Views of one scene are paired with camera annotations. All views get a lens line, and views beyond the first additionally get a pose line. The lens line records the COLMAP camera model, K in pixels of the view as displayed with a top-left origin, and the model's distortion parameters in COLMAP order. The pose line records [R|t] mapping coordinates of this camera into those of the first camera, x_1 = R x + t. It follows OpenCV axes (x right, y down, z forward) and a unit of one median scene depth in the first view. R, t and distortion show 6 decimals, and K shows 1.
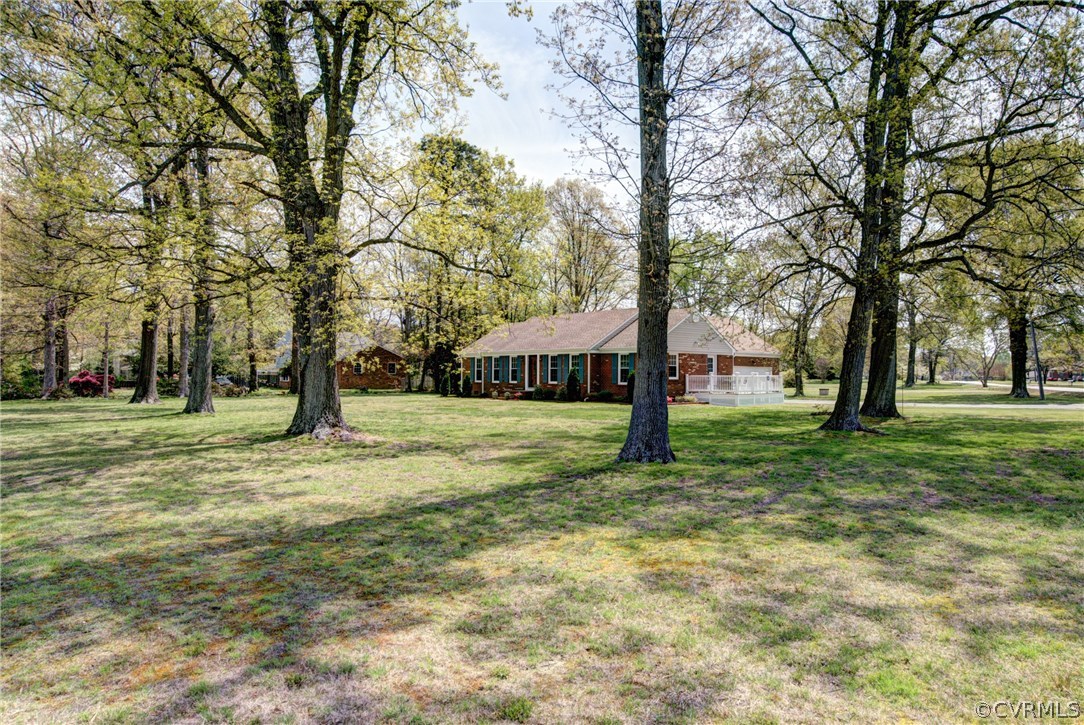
lens RADIAL K [[651.9, 0, 542.0], [0, 651.9, 362.5], [0, 0, 1]] dist [-0.000173, -0.000012]
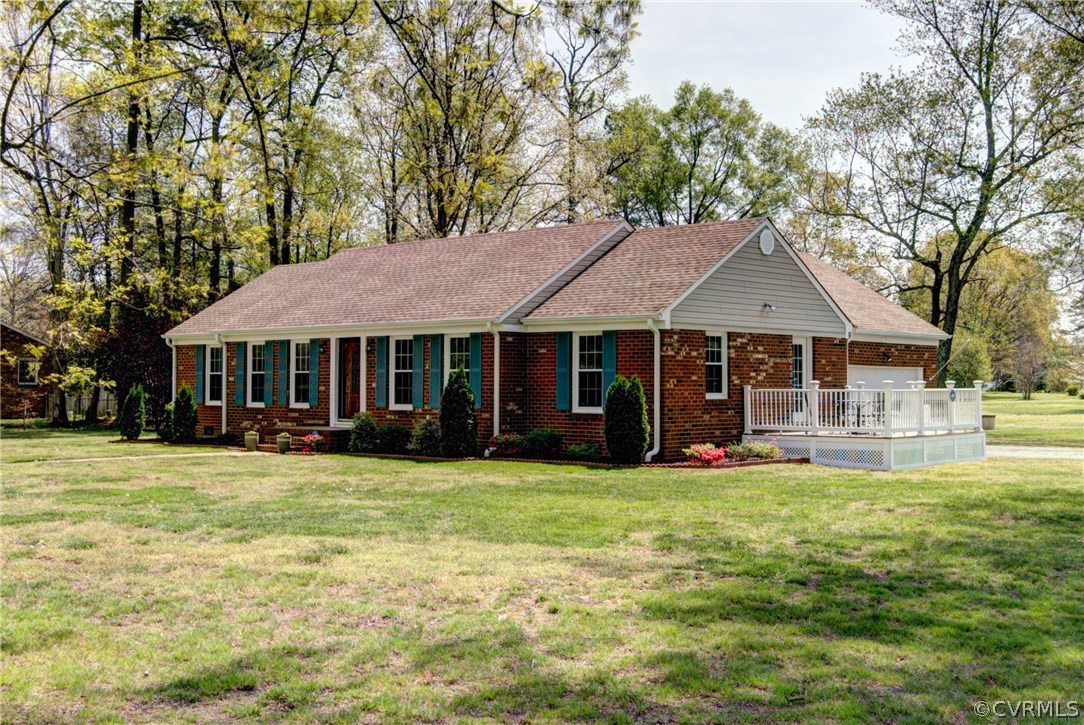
lens RADIAL K [[1367.2, 0, 542.0], [0, 1367.2, 362.5], [0, 0, 1]] dist [0.001948, 0.006366]
pose [[0.991552, -0.000965, 0.129706, -0.006215], [0.000592, 0.999996, 0.002909, 0.001319], [-0.129709, -0.002808, 0.991548, 0.170020]]
